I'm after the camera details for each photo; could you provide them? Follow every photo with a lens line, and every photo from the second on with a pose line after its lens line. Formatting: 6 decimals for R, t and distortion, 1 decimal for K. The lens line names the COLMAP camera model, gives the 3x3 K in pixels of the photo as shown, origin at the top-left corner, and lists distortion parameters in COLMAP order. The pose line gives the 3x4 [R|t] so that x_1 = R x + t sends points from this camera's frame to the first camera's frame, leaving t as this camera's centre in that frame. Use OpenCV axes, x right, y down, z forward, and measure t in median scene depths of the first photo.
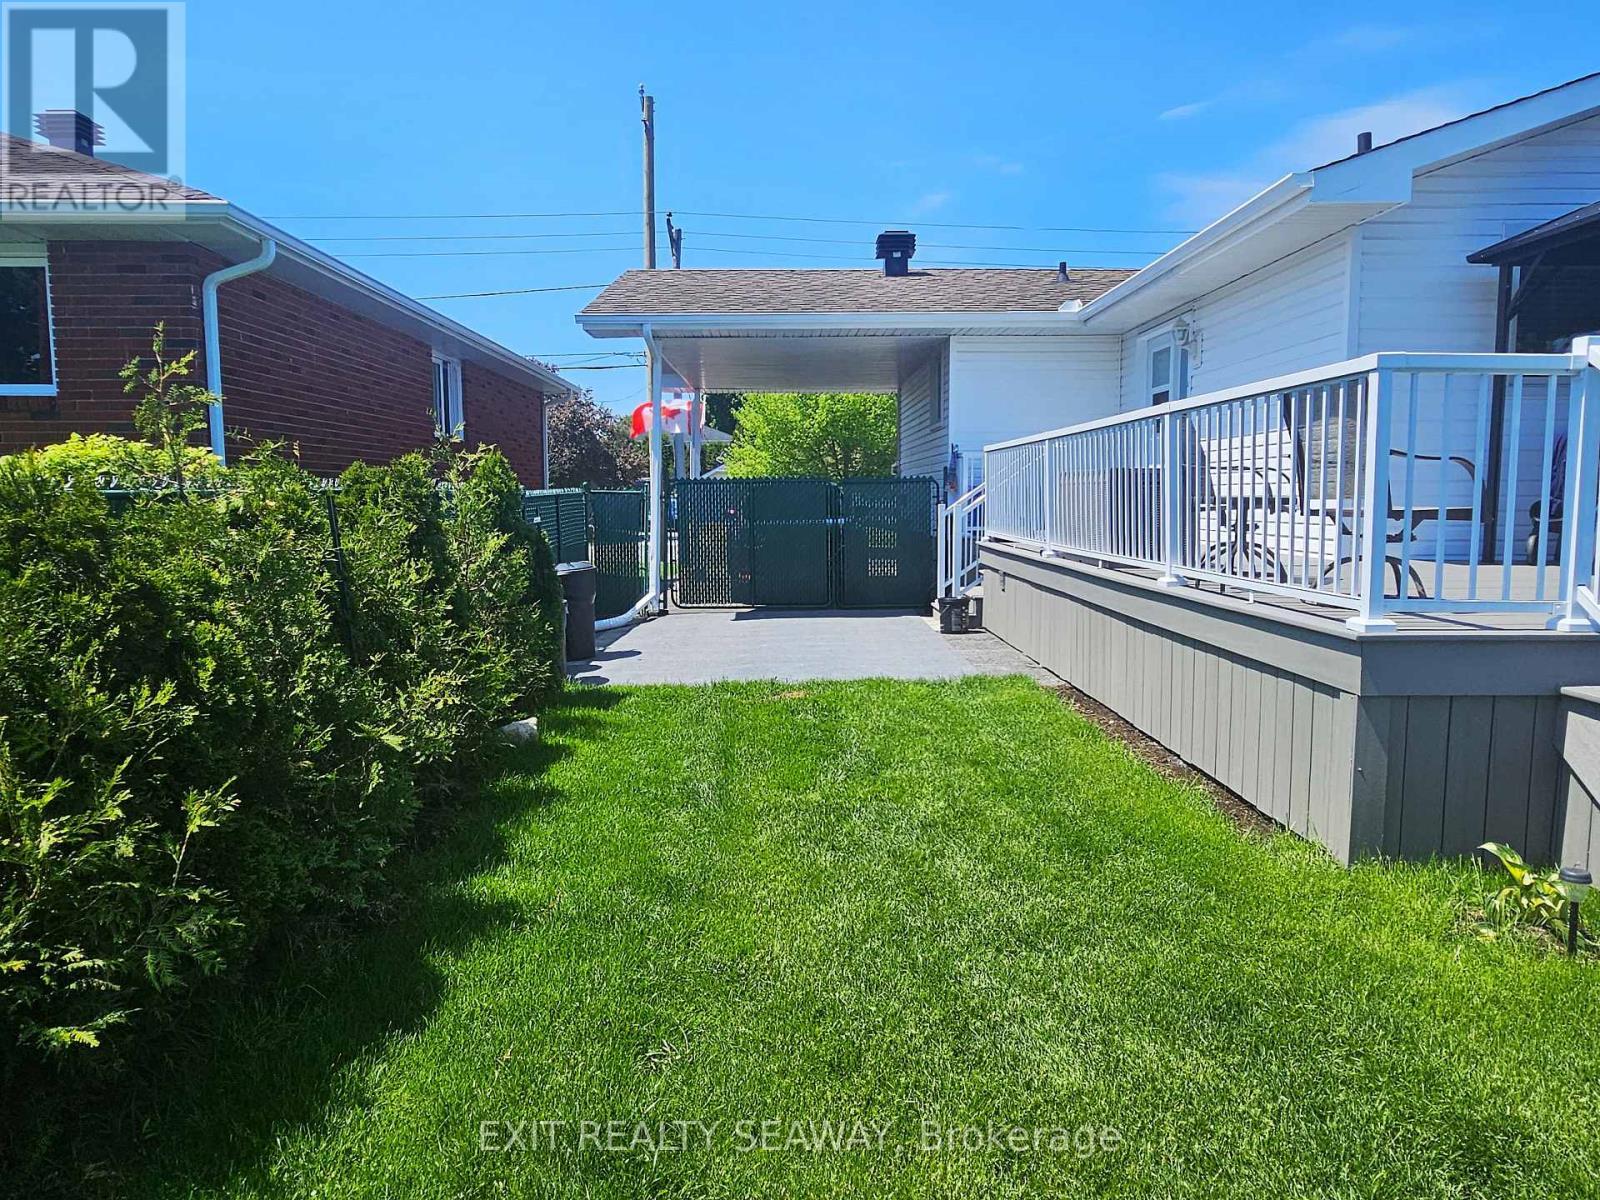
lens RADIAL K [[1062.1, 0, 800.2], [0, 1062.1, 600.2], [0, 0, 1]] dist [-0.004690, -0.000714]
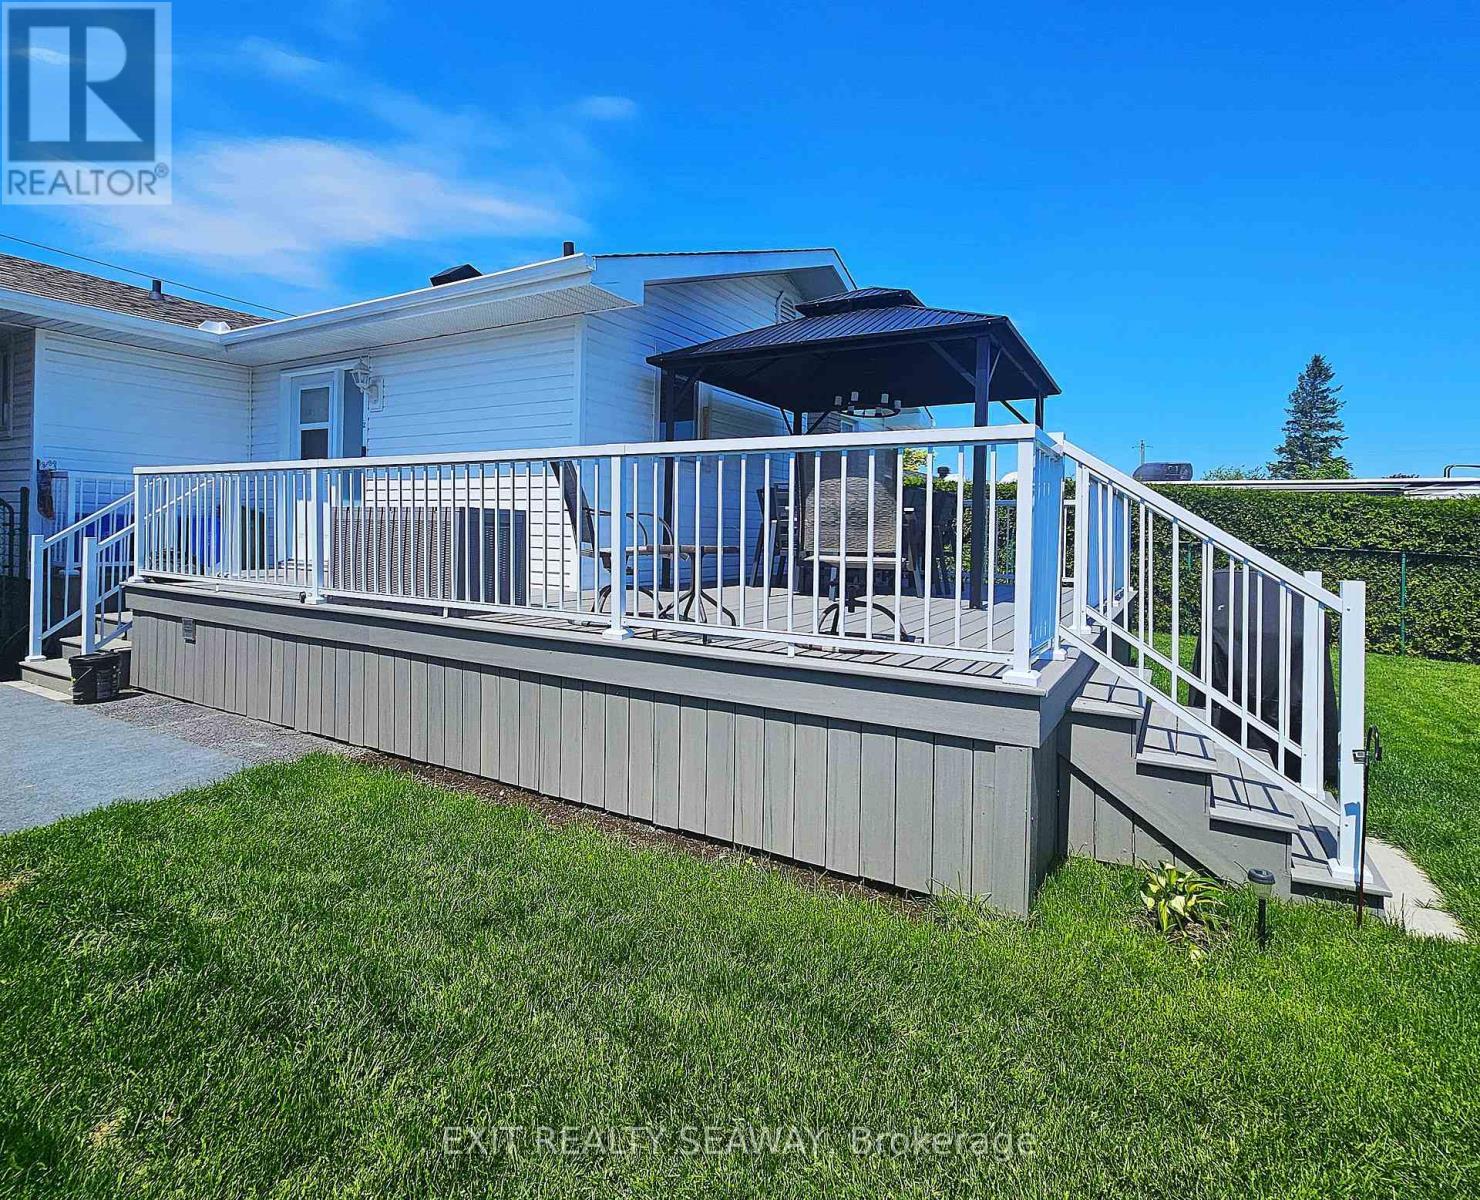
lens RADIAL K [[777.4, 0, 727.1], [0, 777.4, 537.5], [0, 0, 1]] dist [0.003365, 0.001024]
pose [[0.529880, 0.007411, 0.848040, -0.135147], [0.060446, 0.997089, -0.046482, -0.047809], [-0.845916, 0.075890, 0.527889, 0.408863]]
